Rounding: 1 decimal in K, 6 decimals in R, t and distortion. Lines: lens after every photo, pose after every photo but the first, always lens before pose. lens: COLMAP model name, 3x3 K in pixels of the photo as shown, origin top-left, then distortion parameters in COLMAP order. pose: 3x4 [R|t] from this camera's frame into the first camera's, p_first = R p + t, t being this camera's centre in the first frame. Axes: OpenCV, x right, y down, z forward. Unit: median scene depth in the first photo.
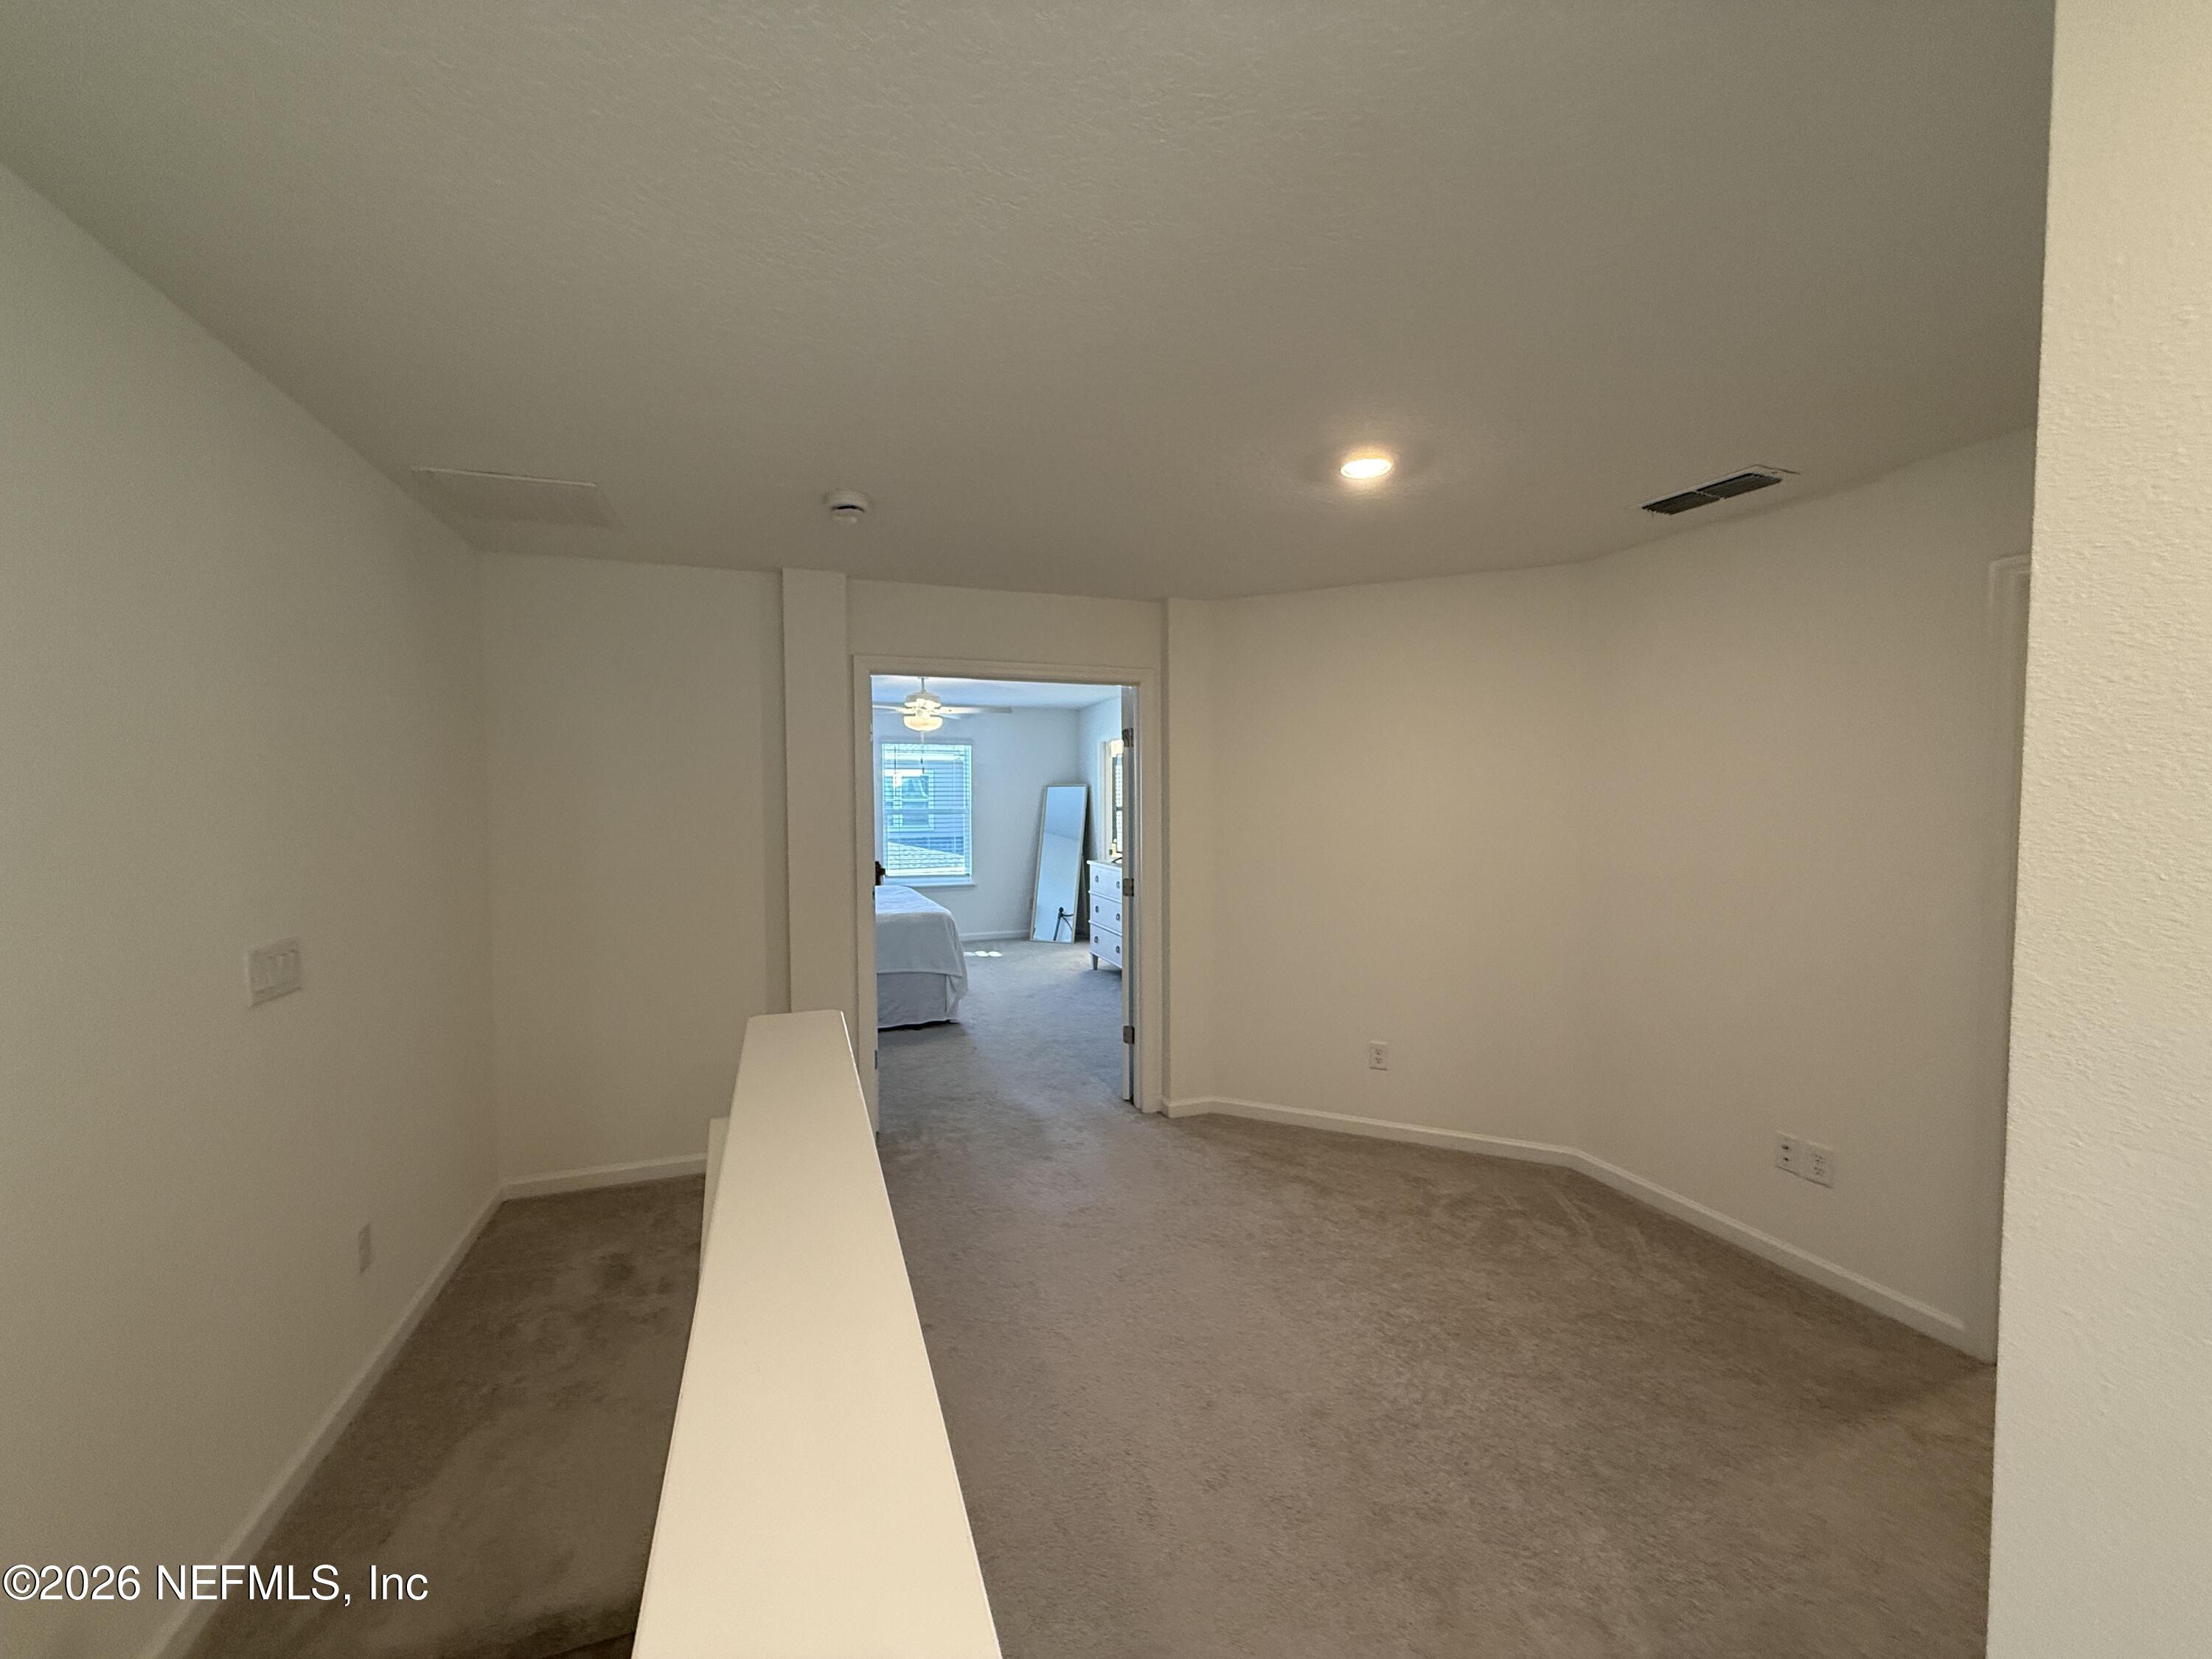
lens RADIAL K [[883.1, 0, 1114.7], [0, 883.1, 838.9], [0, 0, 1]] dist [-0.000951, 0.000722]
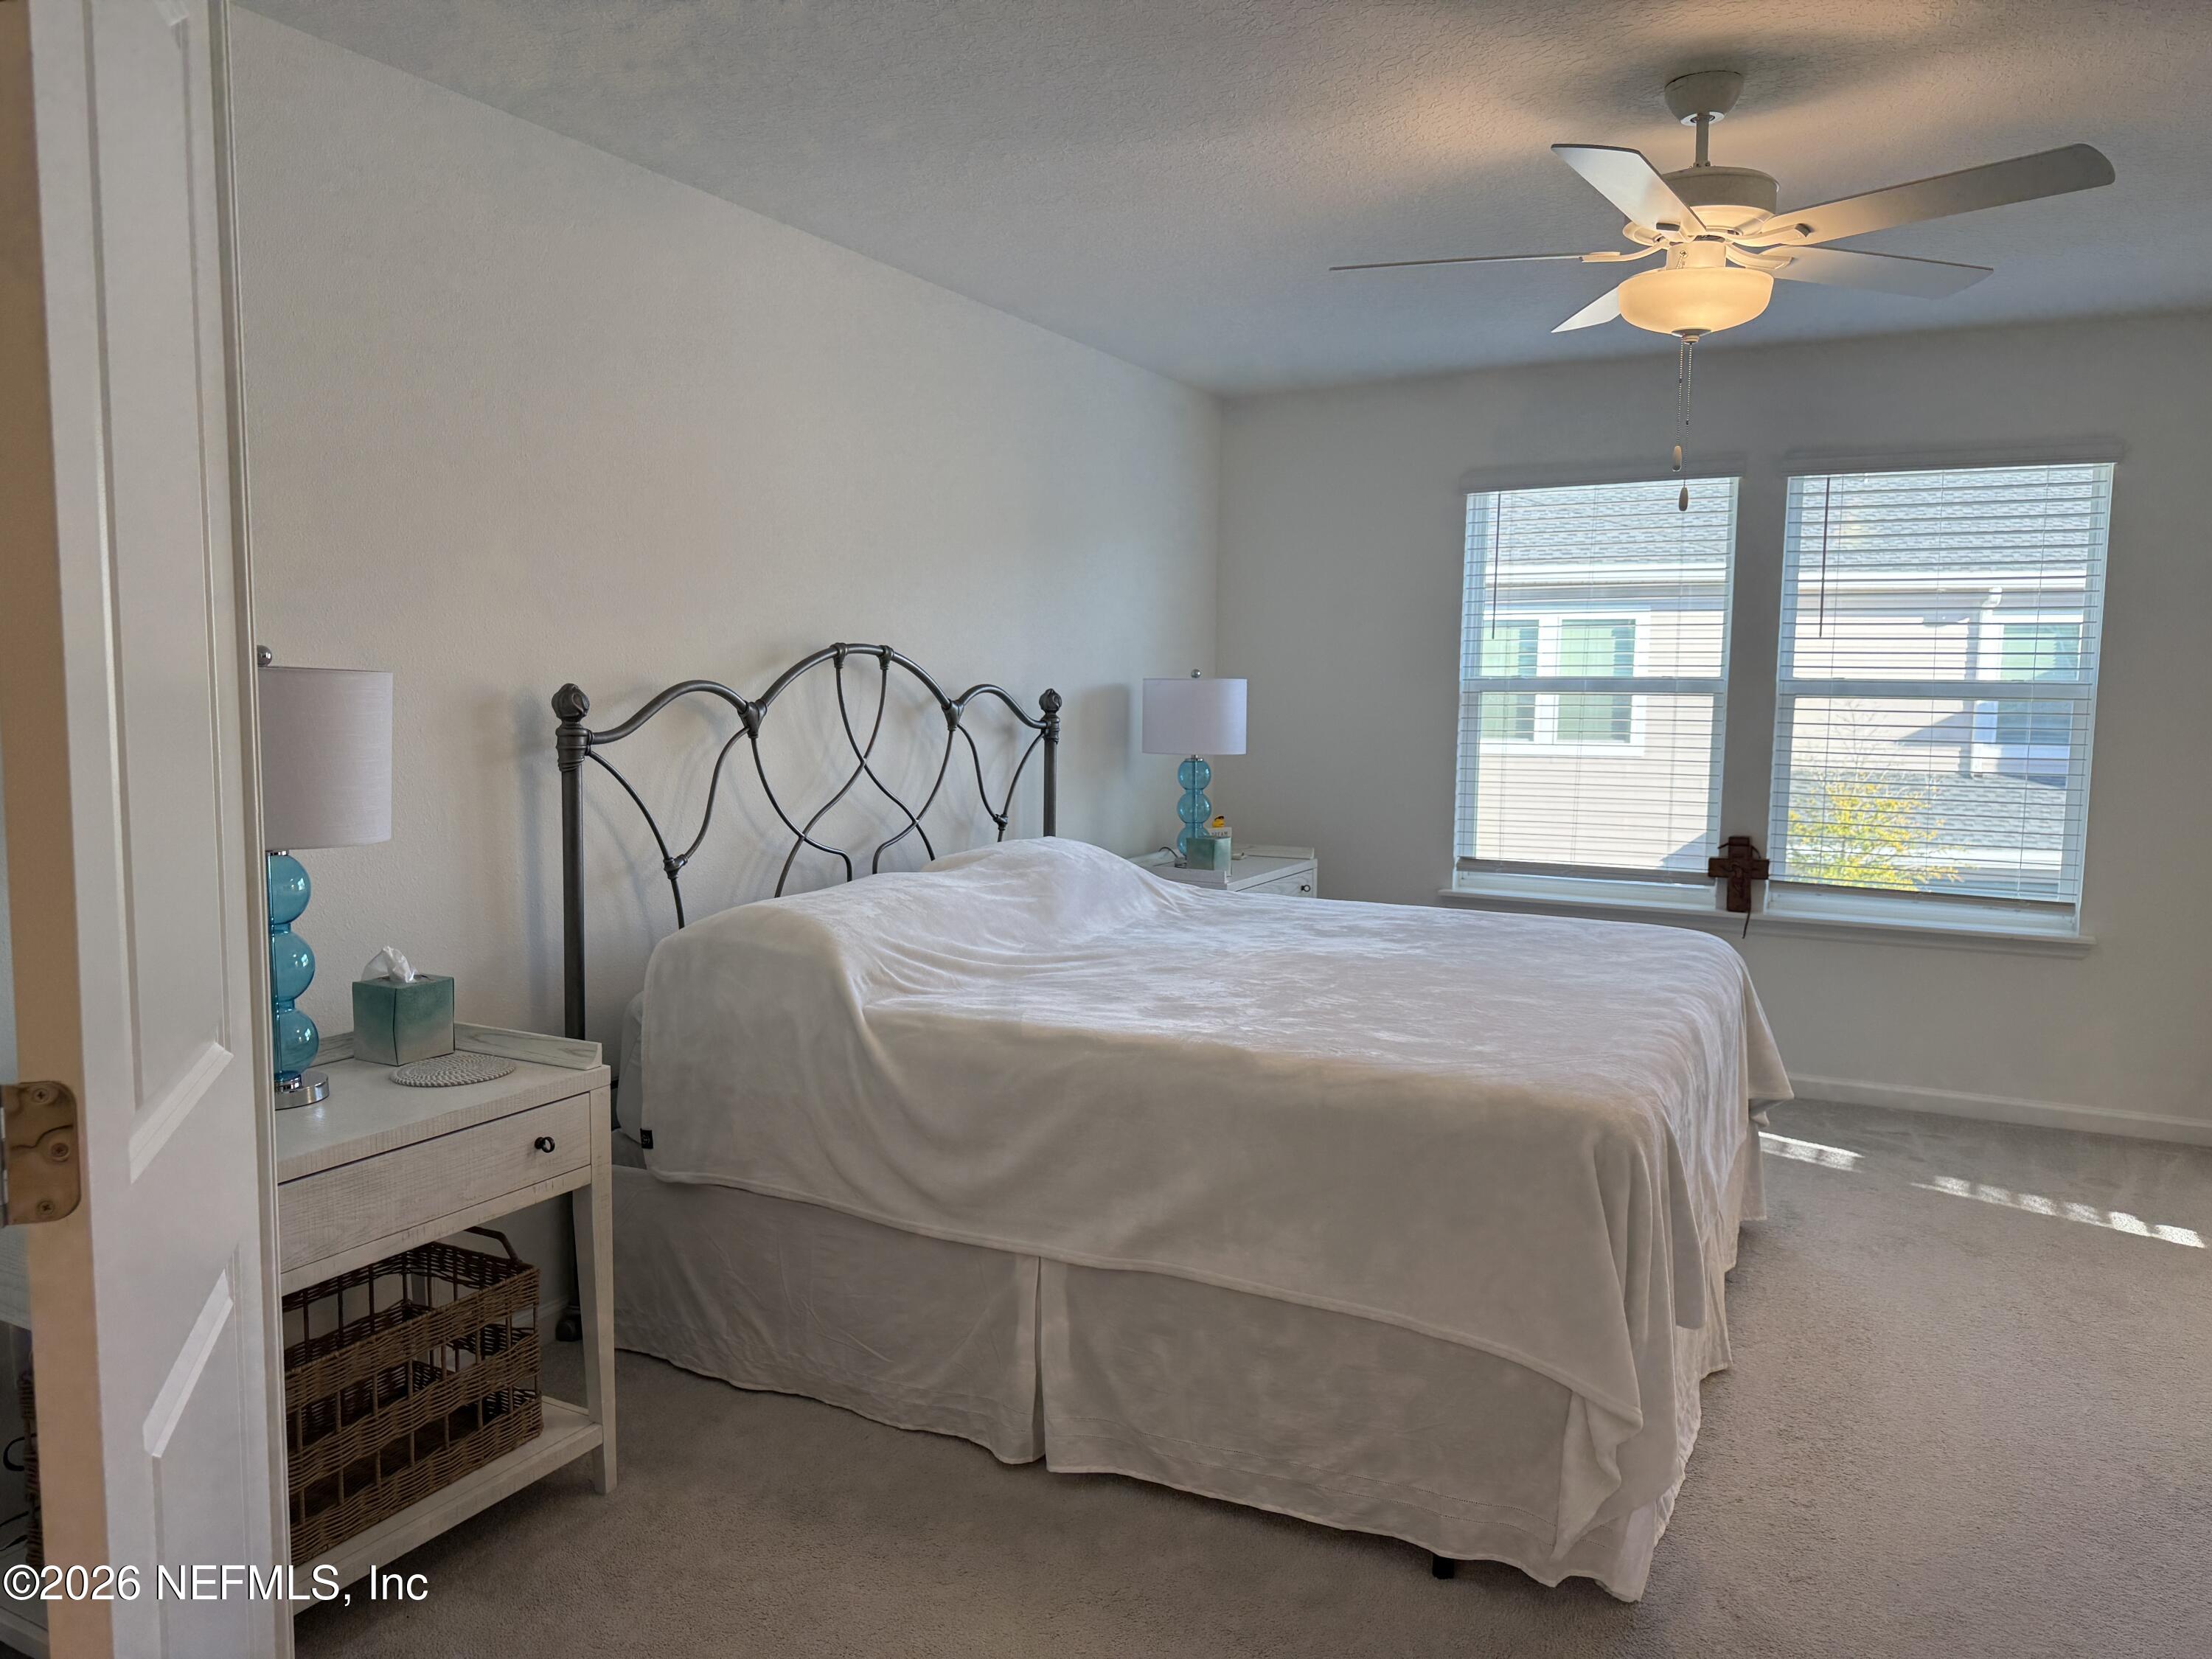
lens RADIAL K [[1559.9, 0, 1109.2], [0, 1559.9, 834.6], [0, 0, 1]] dist [0.006276, -0.007762]
pose [[0.660676, 0.079860, -0.746412, 0.015442], [-0.042759, 0.996714, 0.068793, -0.007405], [0.749453, -0.013534, 0.661920, 0.656172]]
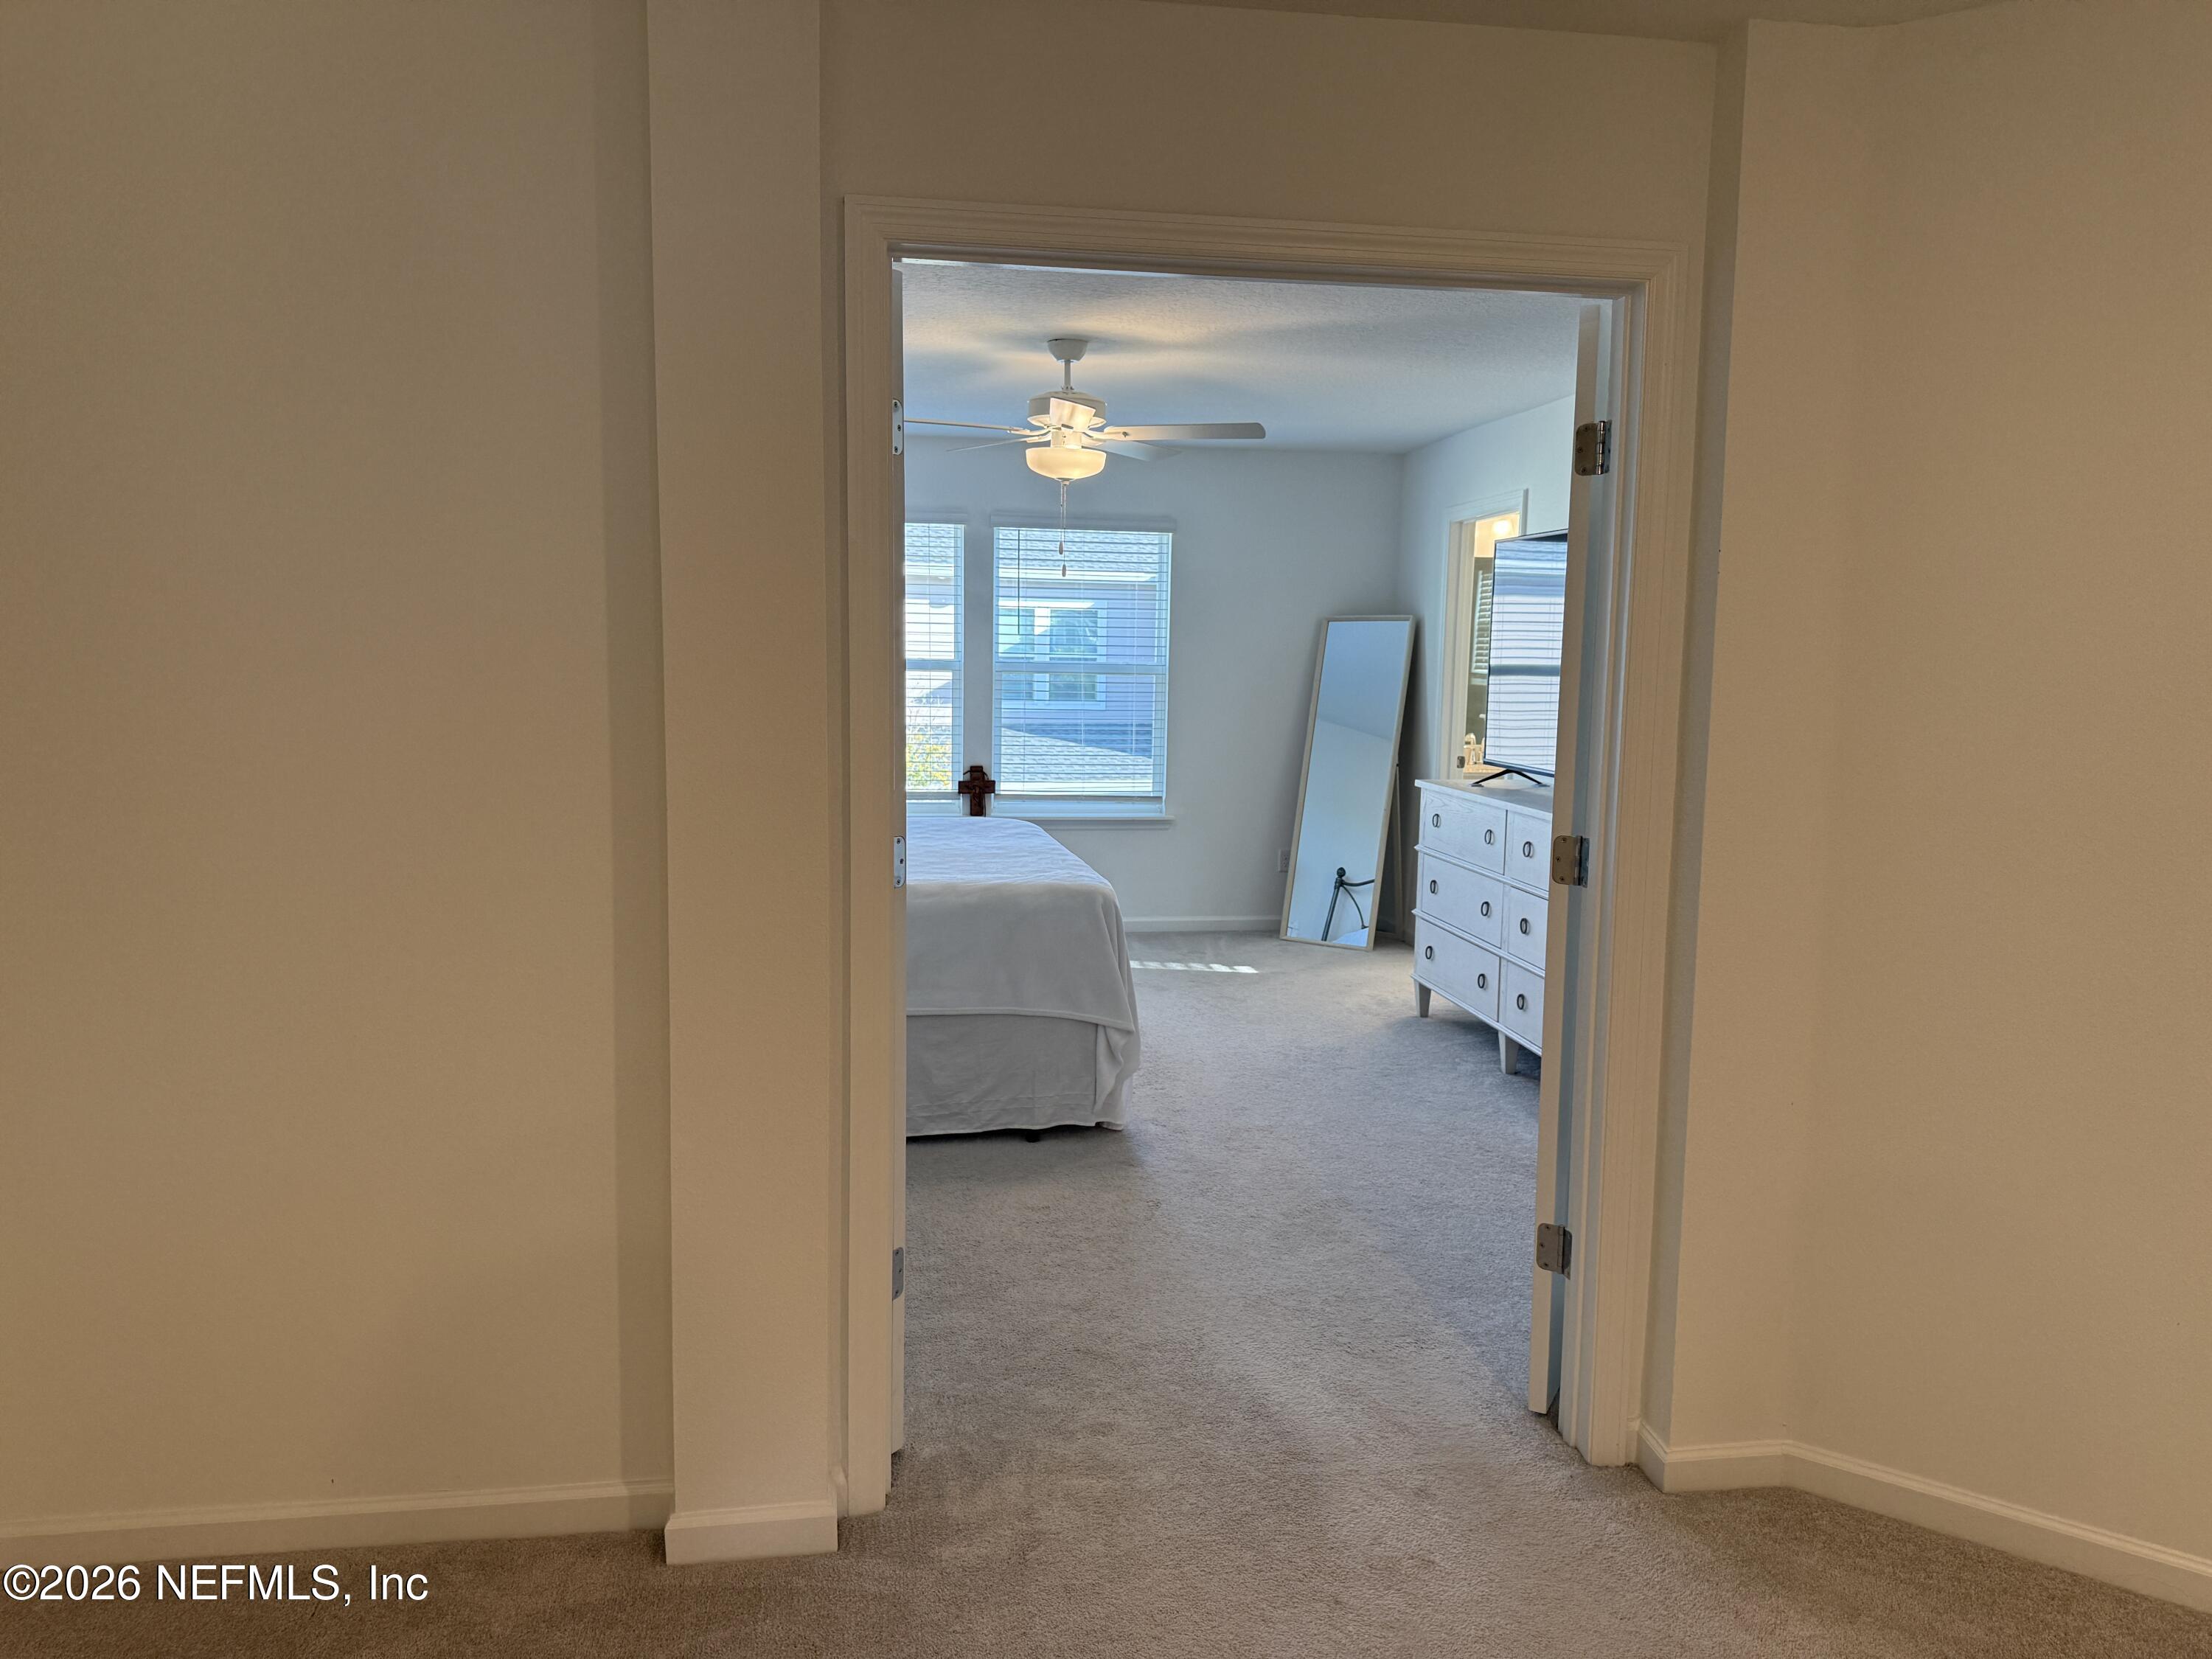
lens RADIAL K [[1559.9, 0, 1101.9], [0, 1559.9, 831.4], [0, 0, 1]] dist [0.006276, -0.007762]
pose [[0.978528, 0.039623, -0.202268, -0.032878], [-0.026615, 0.997423, 0.066631, 0.003534], [0.204387, -0.059817, 0.977061, 0.234466]]
